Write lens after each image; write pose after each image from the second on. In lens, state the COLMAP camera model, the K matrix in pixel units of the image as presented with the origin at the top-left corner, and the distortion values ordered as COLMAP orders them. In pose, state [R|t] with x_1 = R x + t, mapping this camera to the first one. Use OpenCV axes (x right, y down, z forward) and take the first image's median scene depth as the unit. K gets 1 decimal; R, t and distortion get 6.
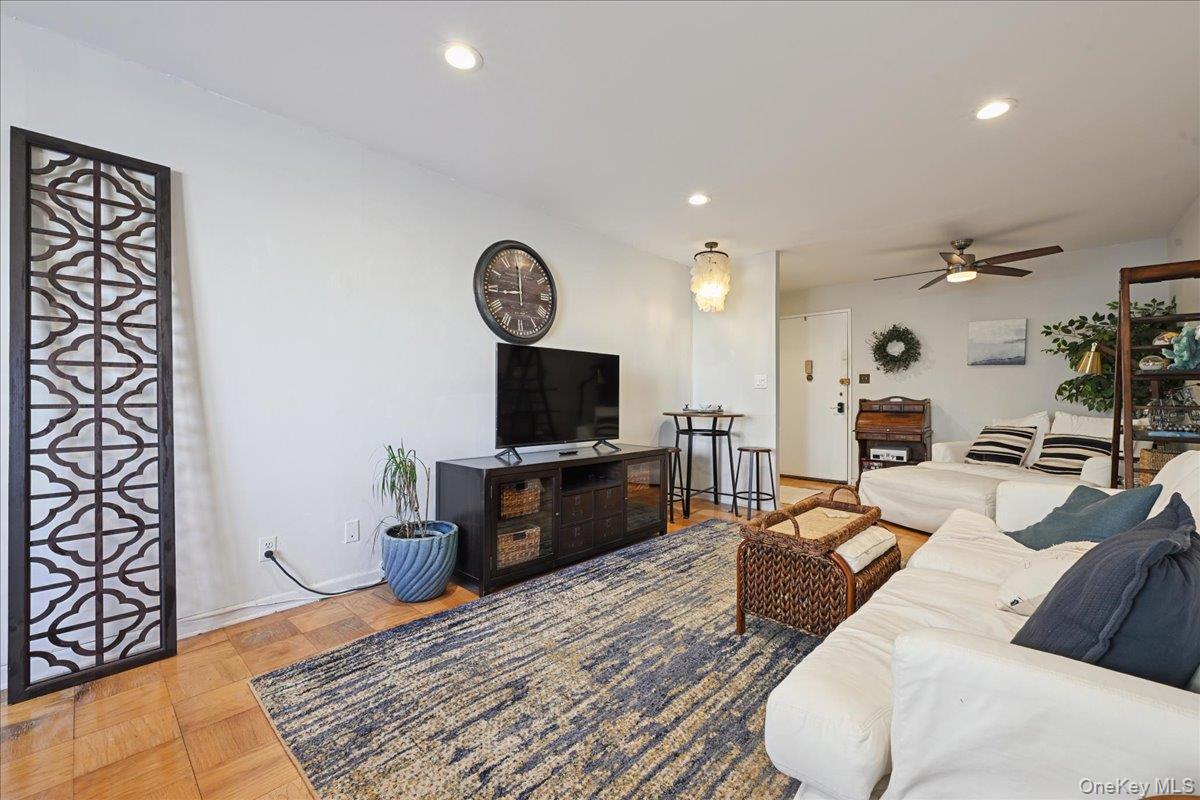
lens RADIAL K [[483.4, 0, 625.1], [0, 483.4, 405.1], [0, 0, 1]] dist [0.000536, 0.000492]
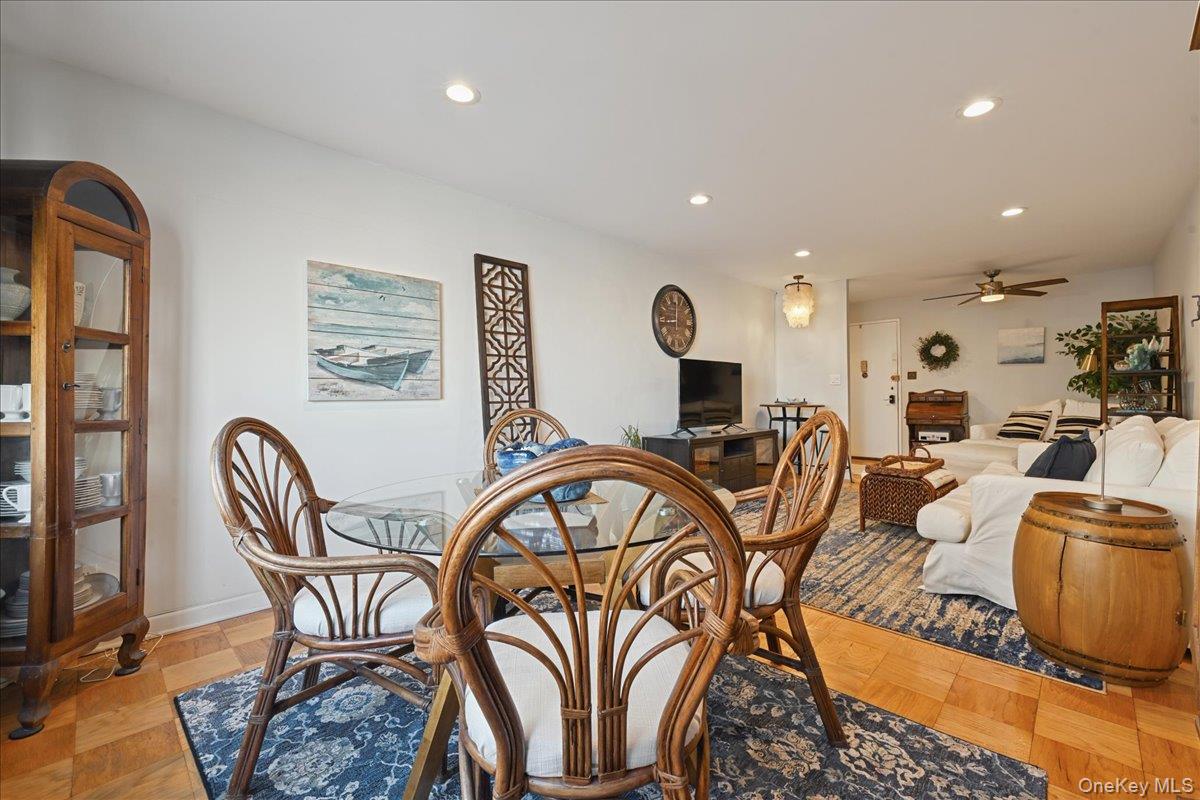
lens RADIAL K [[494.5, 0, 624.8], [0, 494.5, 403.5], [0, 0, 1]] dist [-0.001223, 0.000028]
pose [[0.999429, -0.013932, -0.030770, -0.305160], [0.014036, 0.999896, 0.003166, 0.004010], [0.030723, -0.003596, 0.999521, -0.430425]]
